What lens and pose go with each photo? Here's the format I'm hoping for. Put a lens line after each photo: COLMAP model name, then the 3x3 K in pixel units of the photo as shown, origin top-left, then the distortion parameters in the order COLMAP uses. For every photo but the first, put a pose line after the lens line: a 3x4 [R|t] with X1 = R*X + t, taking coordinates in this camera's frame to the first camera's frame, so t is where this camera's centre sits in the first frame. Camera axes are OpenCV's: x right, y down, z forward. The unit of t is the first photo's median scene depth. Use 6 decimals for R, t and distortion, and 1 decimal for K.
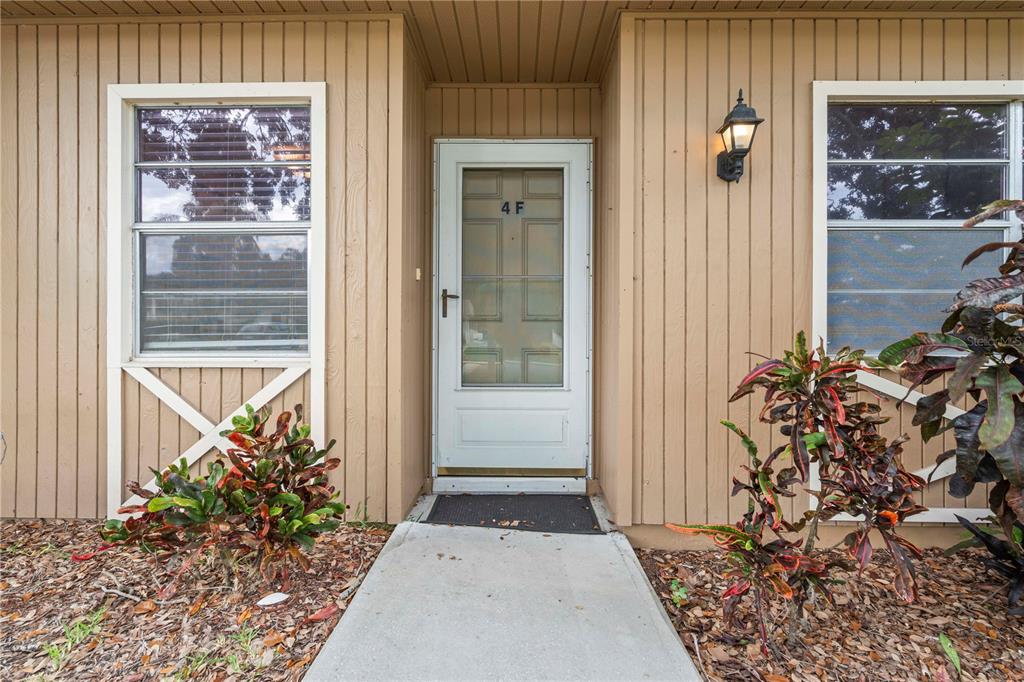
lens RADIAL K [[491.4, 0, 517.3], [0, 491.4, 334.4], [0, 0, 1]] dist [-0.005504, 0.000160]
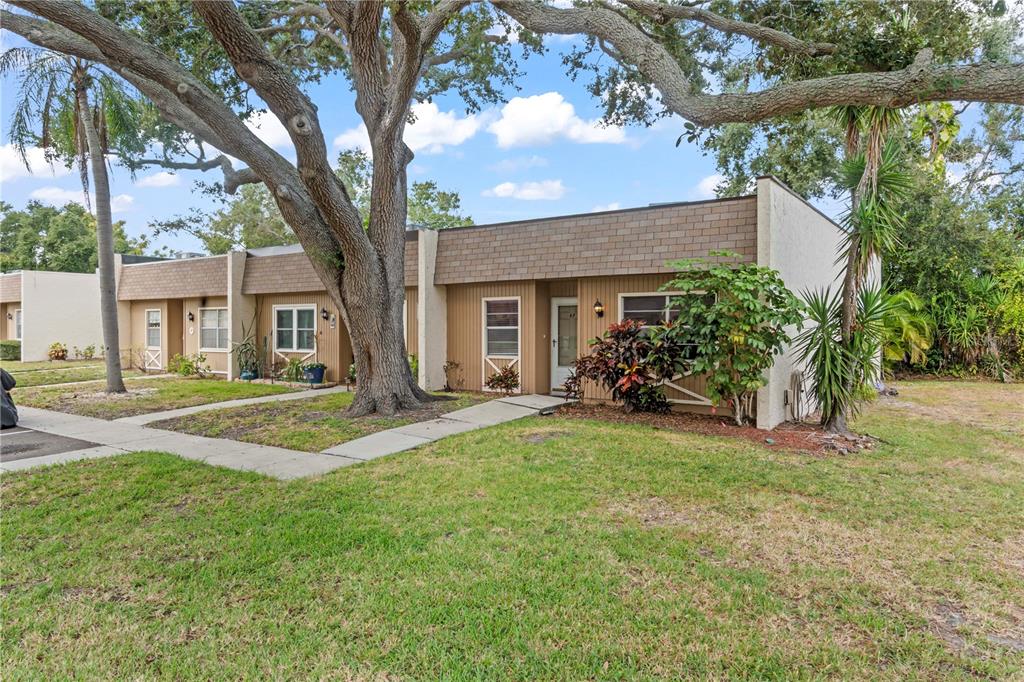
lens RADIAL K [[668.5, 0, 512.0], [0, 668.5, 341.0], [0, 0, 1]] dist [0.002842, 0.000349]
pose [[0.828628, 0.008137, -0.559741, 2.962500], [-0.002077, 0.999932, 0.011461, -0.169657], [0.559796, -0.008335, 0.828588, -4.113832]]
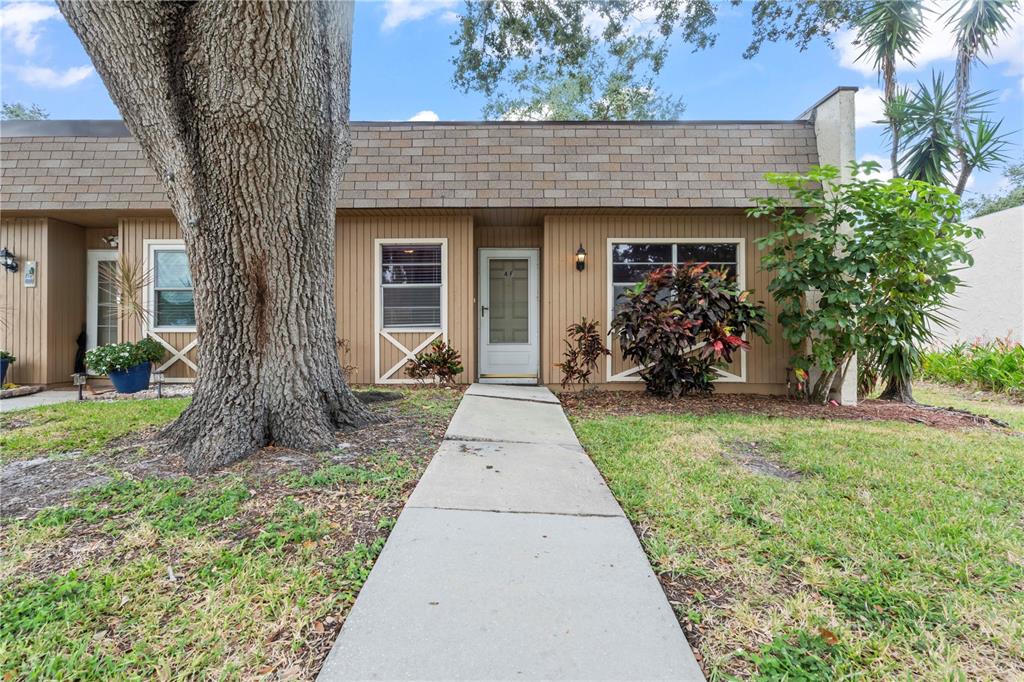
lens RADIAL K [[487.0, 0, 512.0], [0, 487.0, 341.0], [0, 0, 1]] dist [-0.004545, -0.000172]
pose [[0.999959, -0.003271, 0.008437, -0.017868], [0.003314, 0.999982, -0.005090, 0.136550], [-0.008420, 0.005117, 0.999951, -1.983990]]
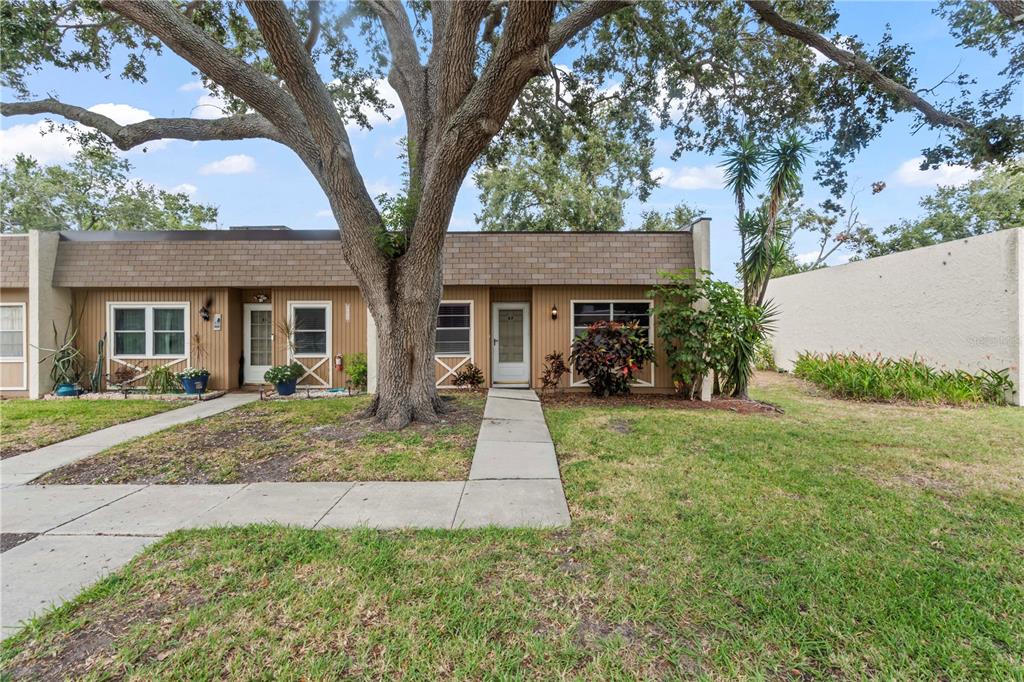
lens RADIAL K [[491.4, 0, 517.3], [0, 491.4, 334.4], [0, 0, 1]] dist [-0.005504, 0.000160]
pose [[0.999773, -0.006554, 0.020276, -0.049070], [0.006479, 0.999972, 0.003768, -0.177233], [-0.020300, -0.003636, 0.999787, -3.959875]]
